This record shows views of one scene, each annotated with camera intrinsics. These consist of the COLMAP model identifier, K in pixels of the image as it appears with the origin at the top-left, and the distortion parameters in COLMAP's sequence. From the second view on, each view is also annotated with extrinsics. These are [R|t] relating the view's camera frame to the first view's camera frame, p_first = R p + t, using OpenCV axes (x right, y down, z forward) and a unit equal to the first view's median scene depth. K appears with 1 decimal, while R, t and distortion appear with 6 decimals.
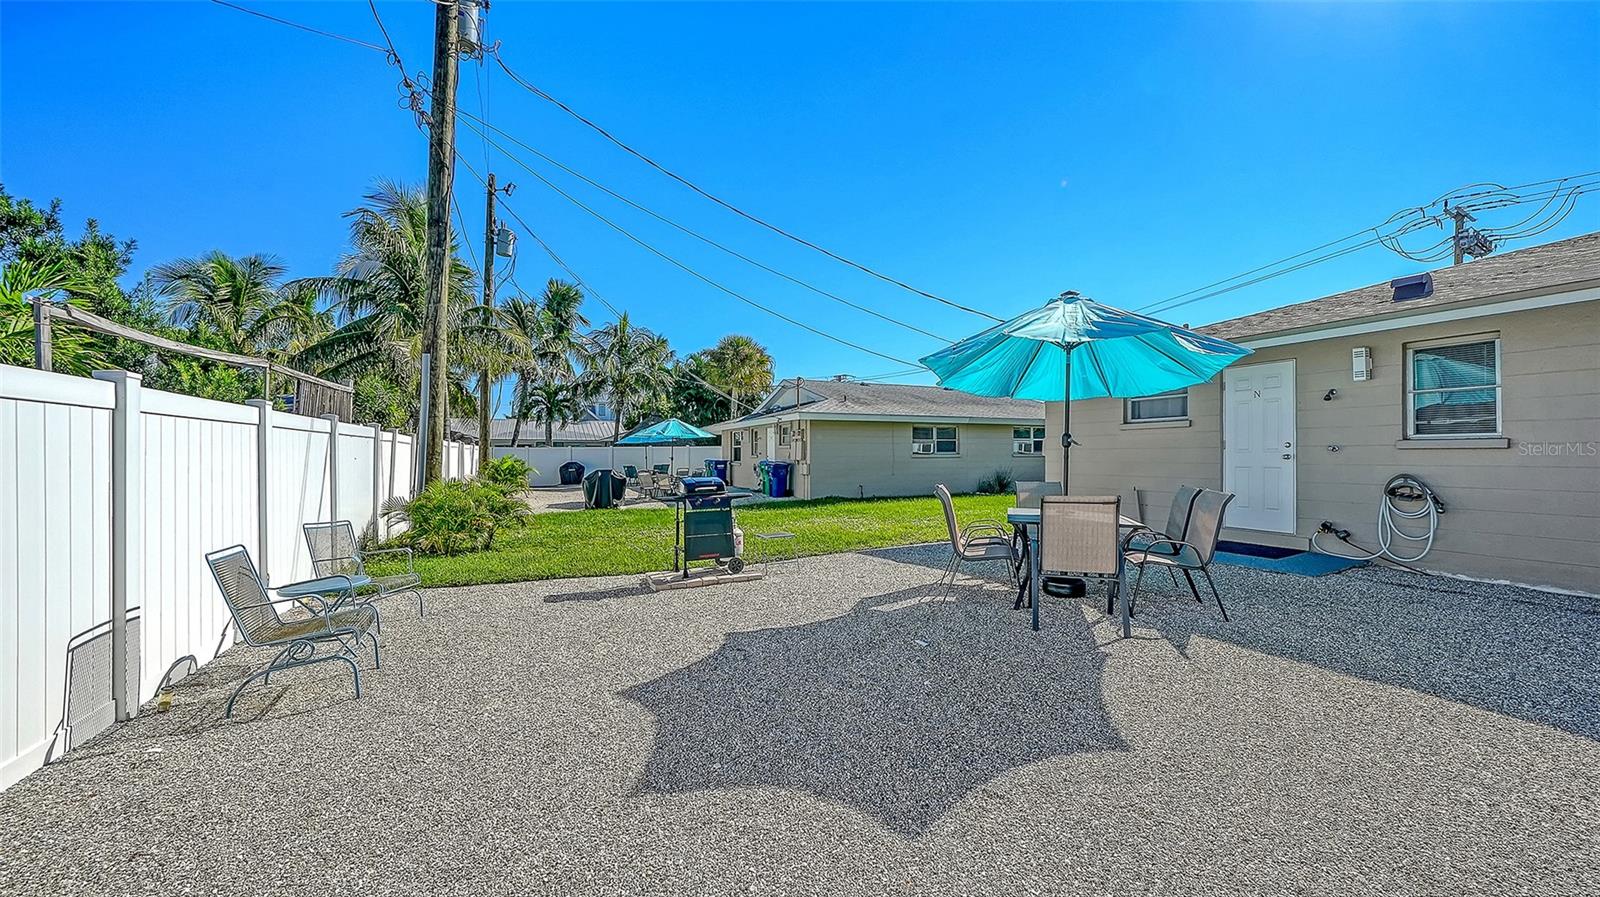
lens RADIAL K [[578.8, 0, 801.2], [0, 578.8, 447.7], [0, 0, 1]] dist [-0.006326, -0.000229]
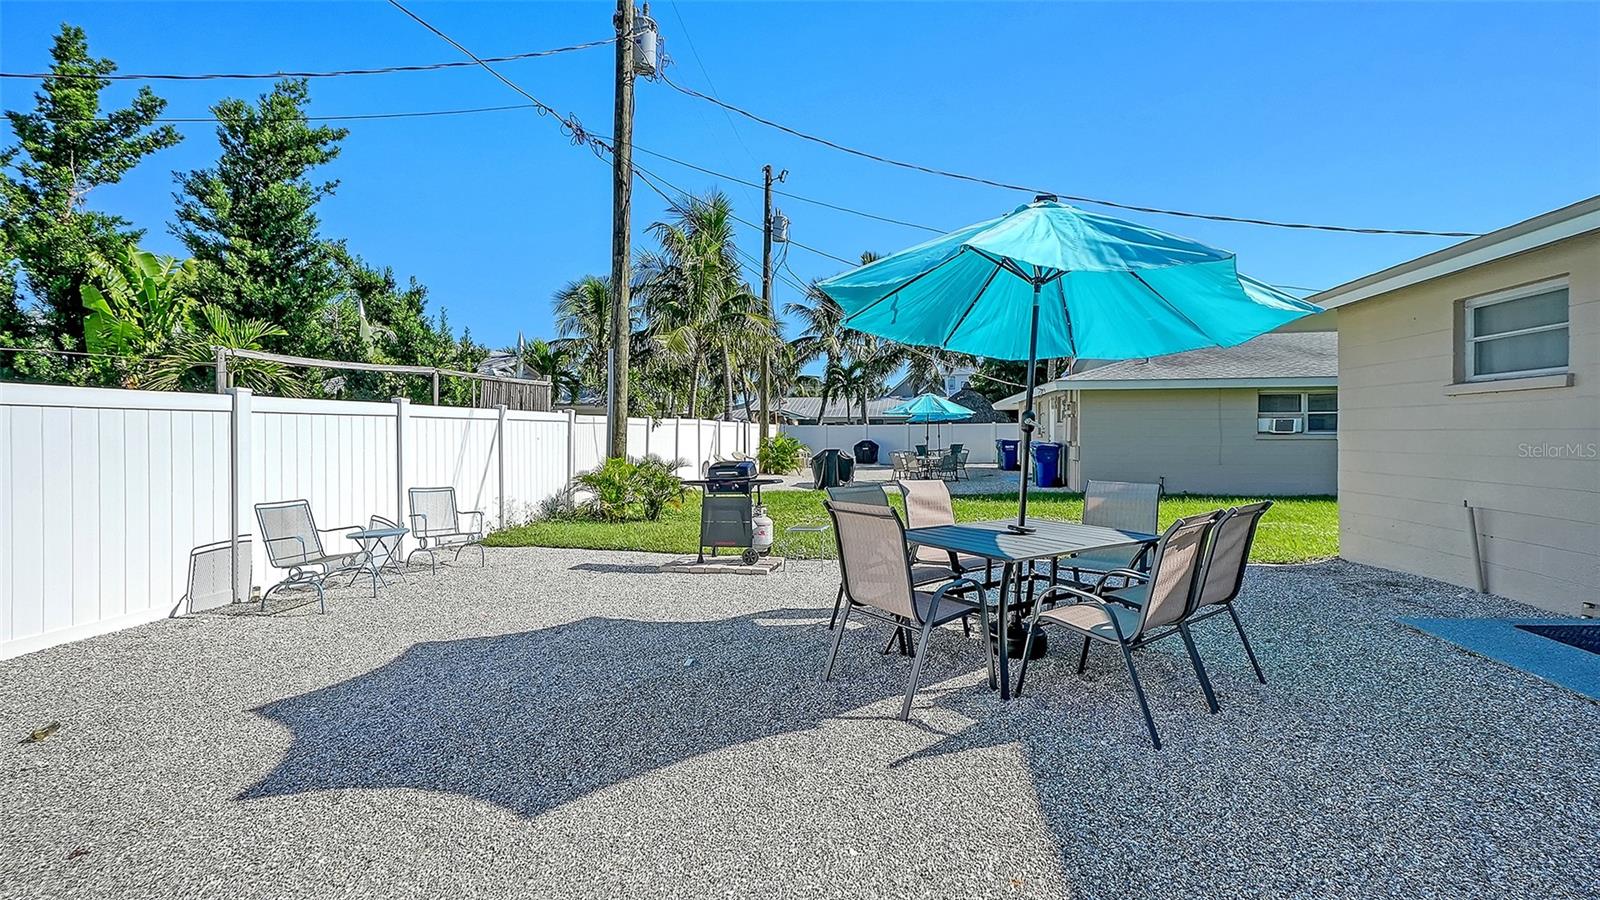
lens RADIAL K [[643.0, 0, 806.9], [0, 643.0, 443.7], [0, 0, 1]] dist [0.010262, -0.005116]
pose [[0.820140, 0.012451, -0.572027, 0.538199], [0.005434, 0.999549, 0.029548, -0.008990], [0.572137, -0.027342, 0.819702, 0.196106]]
